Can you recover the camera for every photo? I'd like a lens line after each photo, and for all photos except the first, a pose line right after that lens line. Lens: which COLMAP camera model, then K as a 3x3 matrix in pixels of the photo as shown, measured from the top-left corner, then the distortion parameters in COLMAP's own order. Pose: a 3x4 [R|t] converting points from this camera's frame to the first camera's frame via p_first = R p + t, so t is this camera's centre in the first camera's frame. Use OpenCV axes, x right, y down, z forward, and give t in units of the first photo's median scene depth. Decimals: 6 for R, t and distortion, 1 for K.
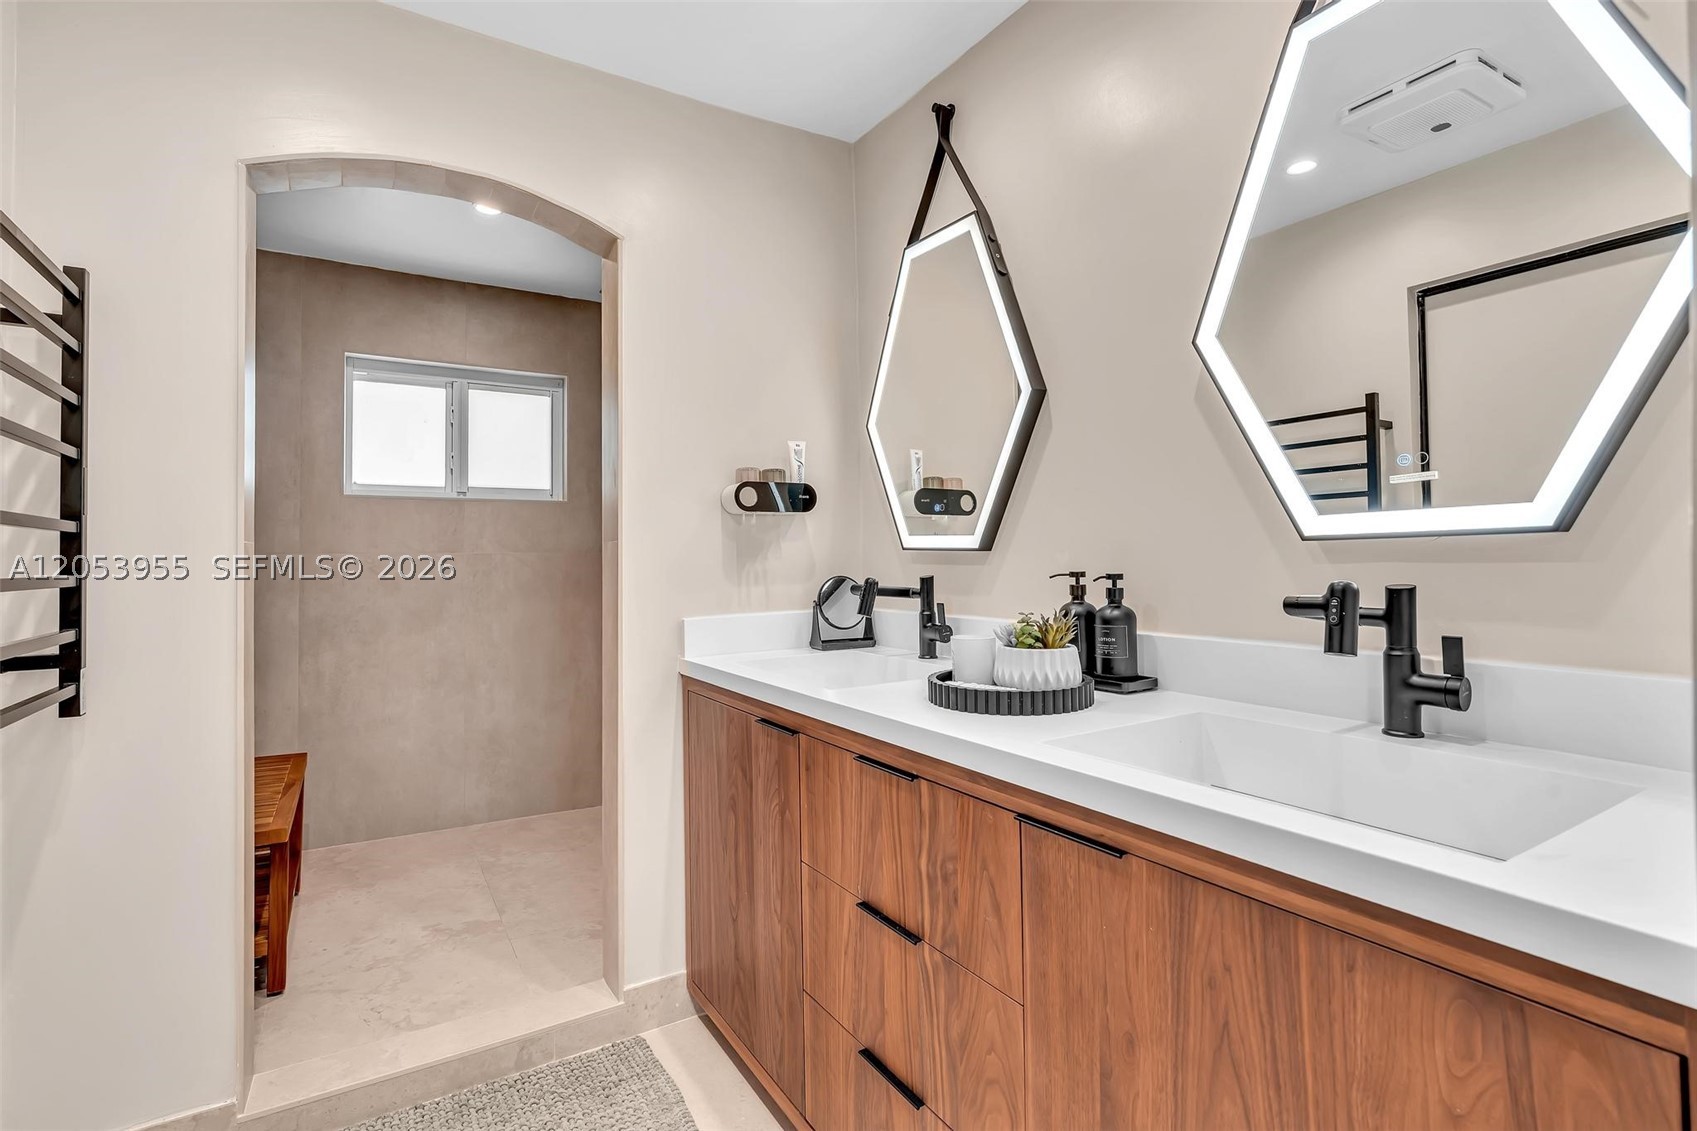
lens RADIAL K [[786.1, 0, 849.2], [0, 786.1, 537.4], [0, 0, 1]] dist [0.001068, 0.000128]
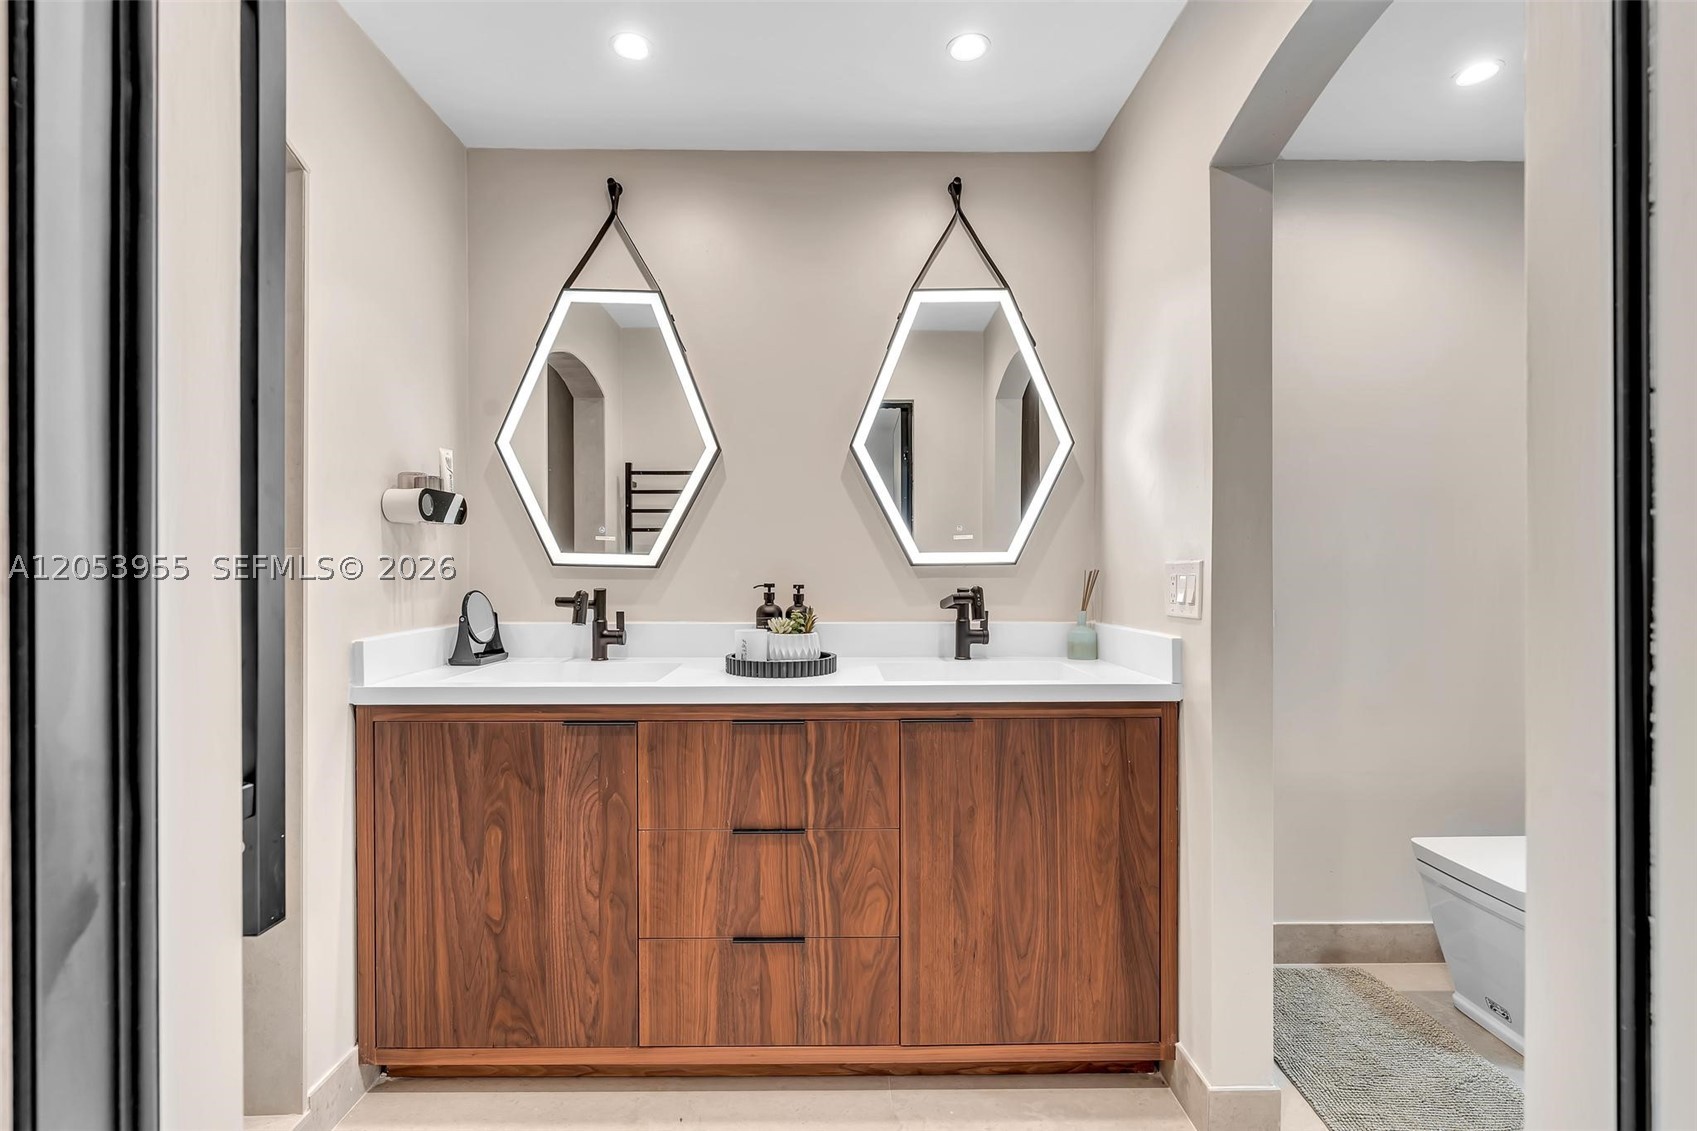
lens RADIAL K [[756.5, 0, 838.5], [0, 756.5, 566.8], [0, 0, 1]] dist [-0.002690, 0.000030]
pose [[0.524241, 0.019708, 0.851342, -1.027173], [-0.027188, 0.999610, -0.006399, 0.022386], [-0.851136, -0.019792, 0.524572, 0.193716]]
